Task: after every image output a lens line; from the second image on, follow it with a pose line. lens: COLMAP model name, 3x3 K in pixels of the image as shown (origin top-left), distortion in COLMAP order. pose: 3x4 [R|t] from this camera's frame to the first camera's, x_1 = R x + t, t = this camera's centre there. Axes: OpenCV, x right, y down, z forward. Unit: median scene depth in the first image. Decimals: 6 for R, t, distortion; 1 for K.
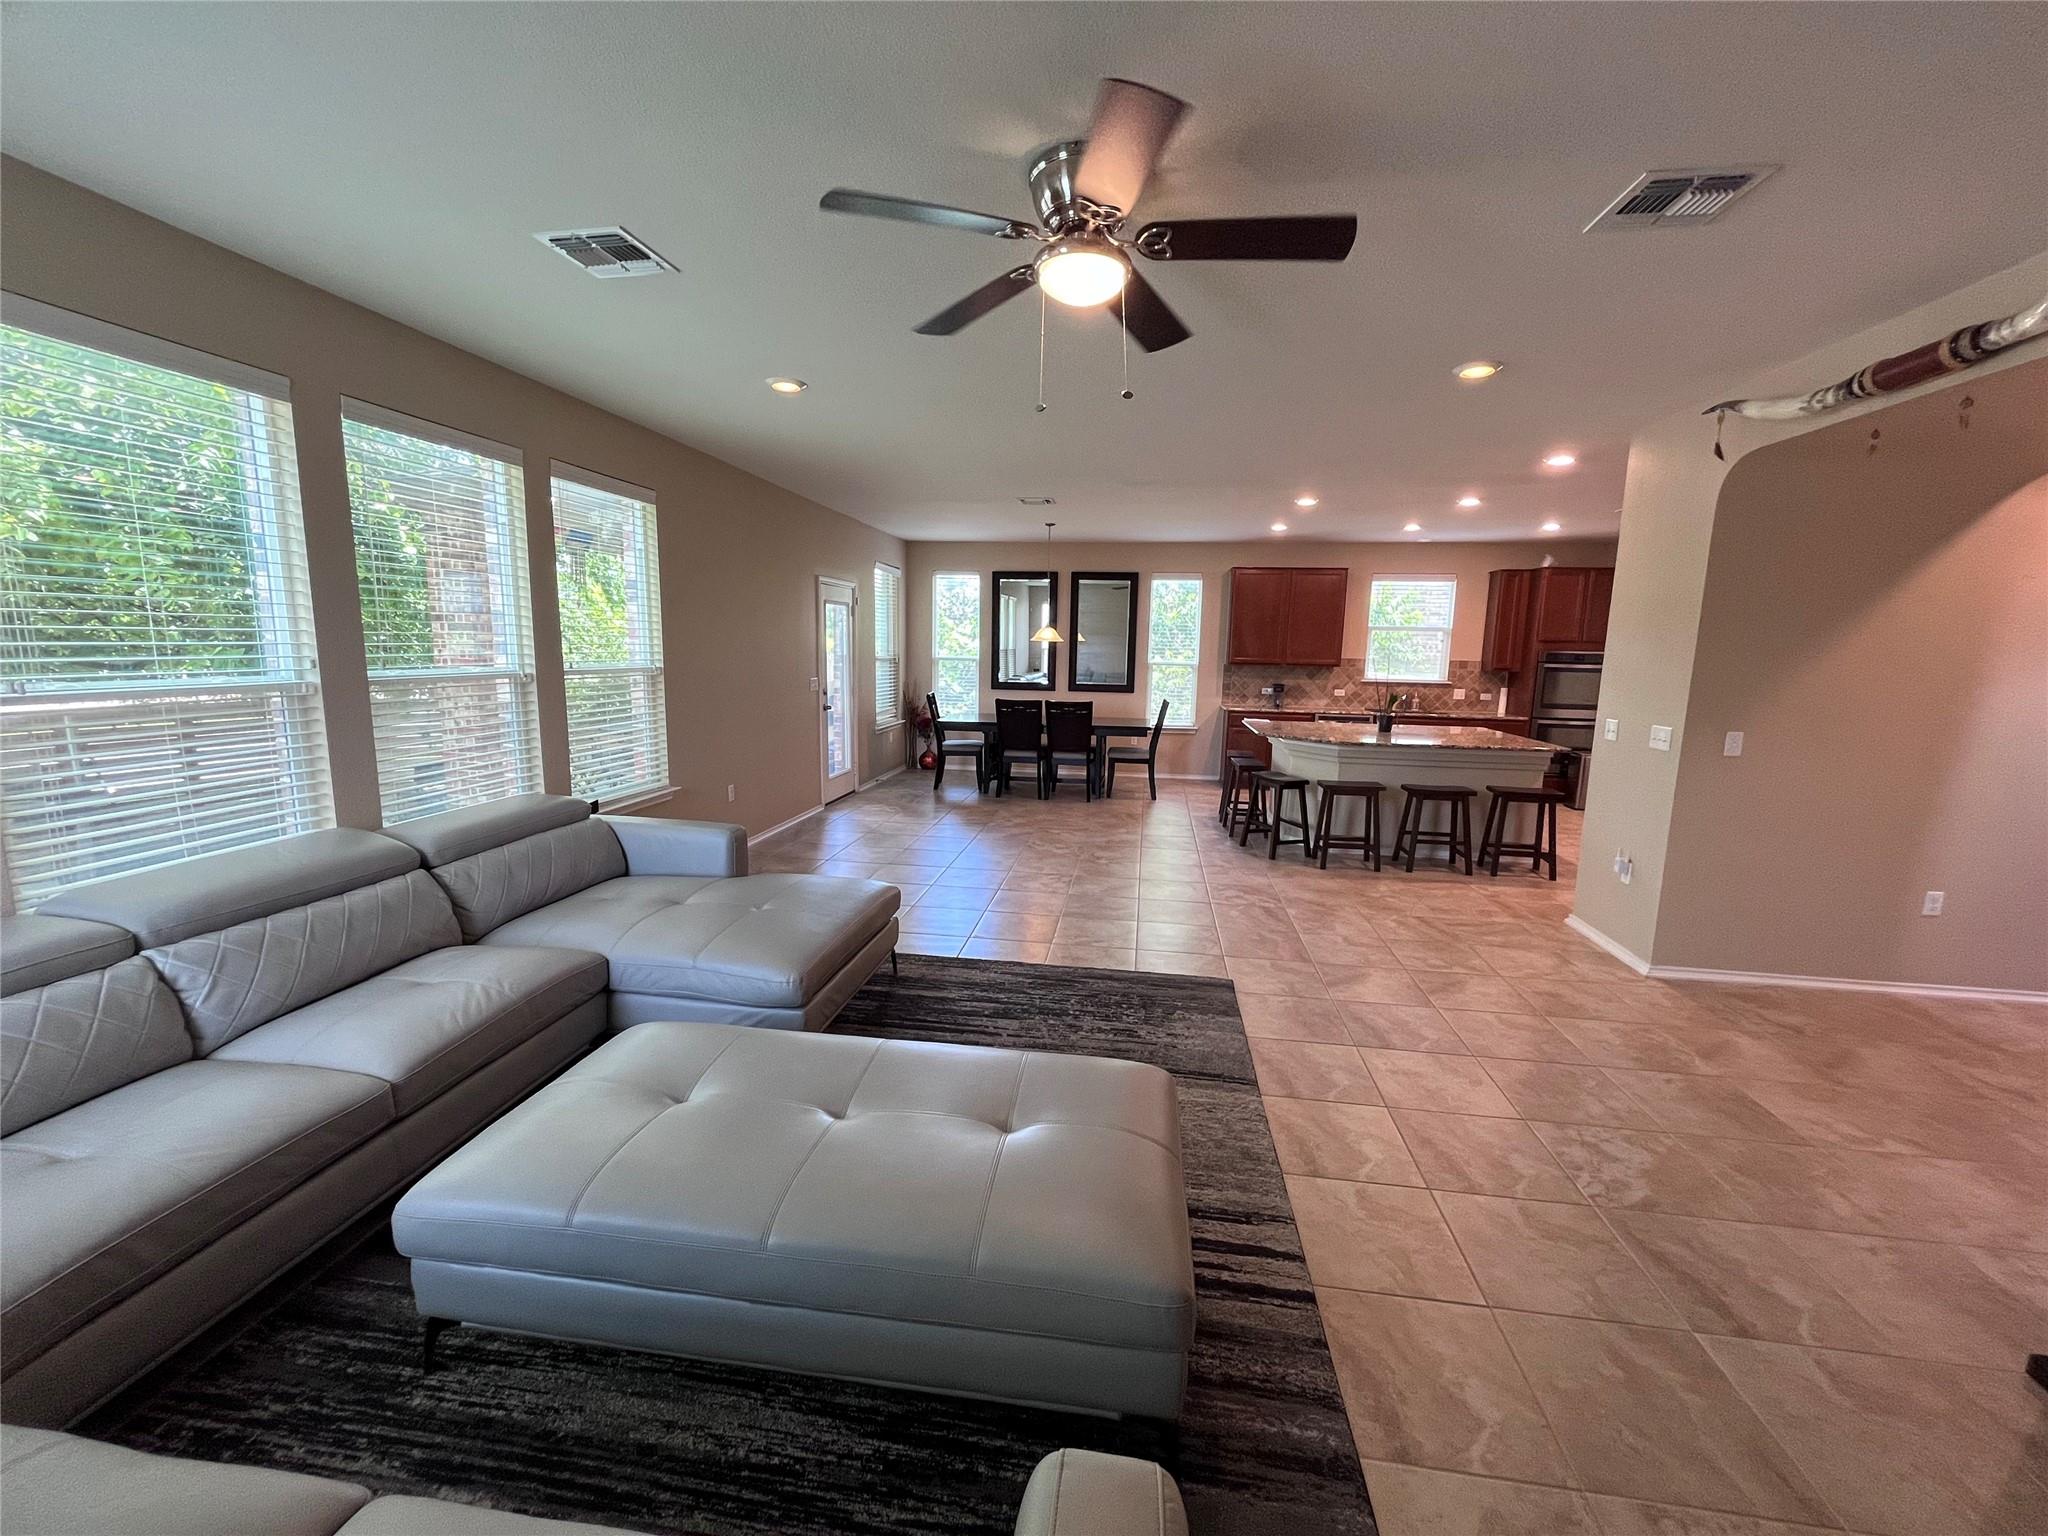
lens RADIAL K [[821.1, 0, 1028.2], [0, 821.1, 771.7], [0, 0, 1]] dist [-0.000447, -0.000108]
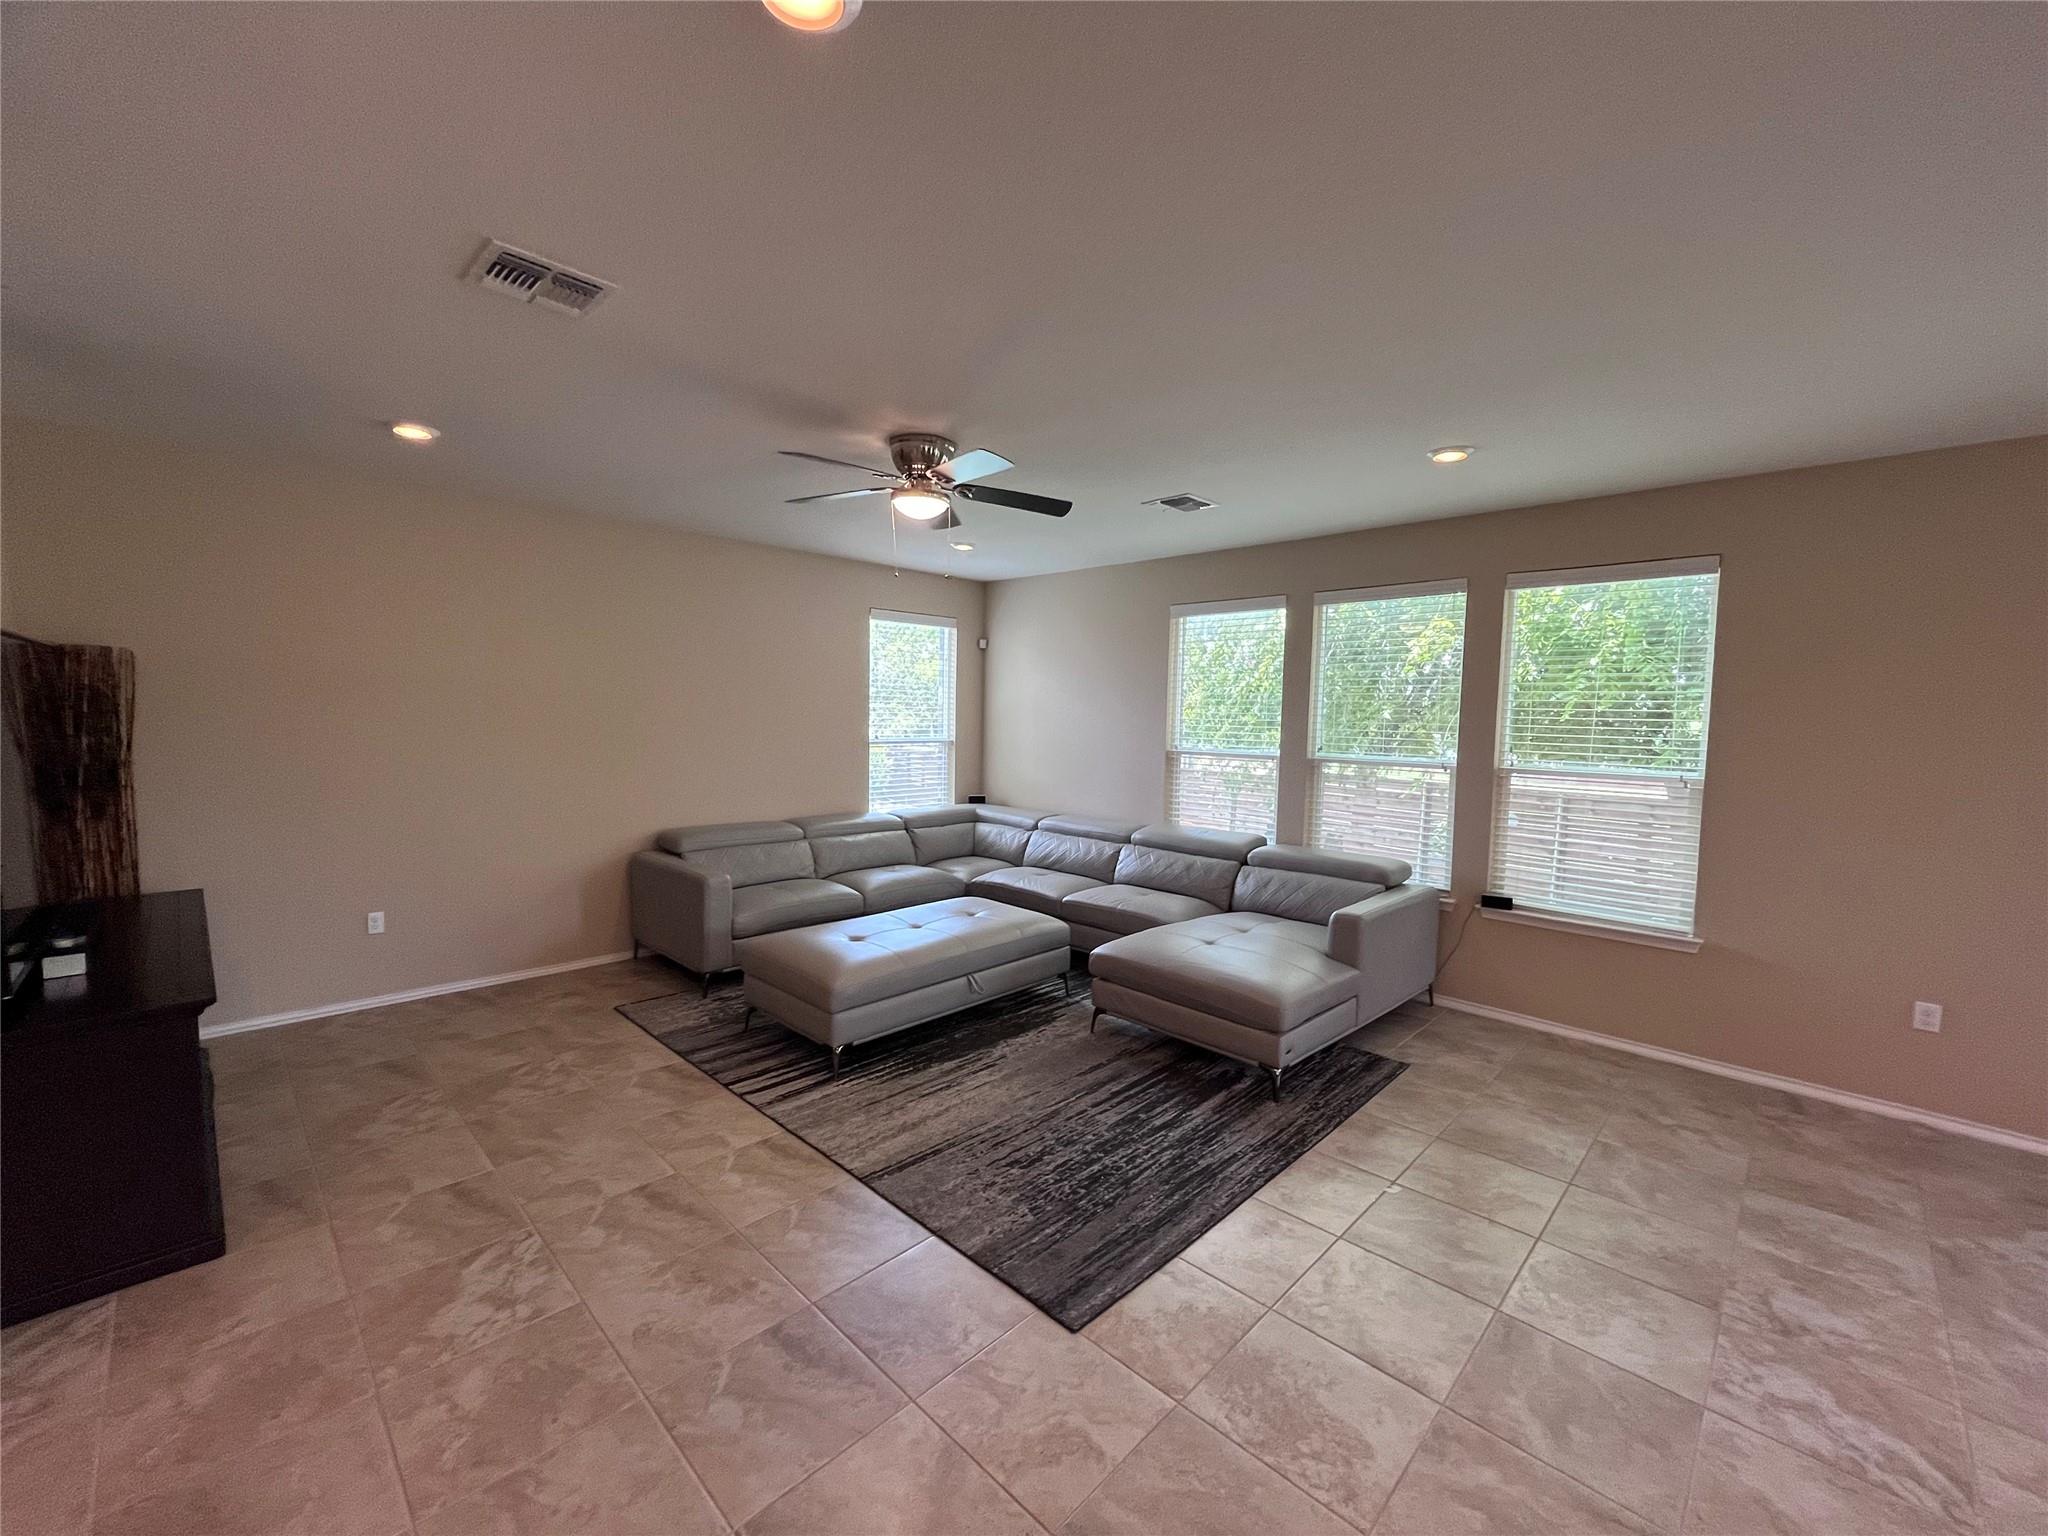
lens RADIAL K [[821.1, 0, 1028.2], [0, 821.1, 771.7], [0, 0, 1]] dist [-0.000447, -0.000108]
pose [[-0.584759, 0.025557, -0.810805, 0.465138], [-0.157377, 0.976940, 0.144296, -0.125047], [0.795795, 0.211980, -0.567252, 0.798702]]
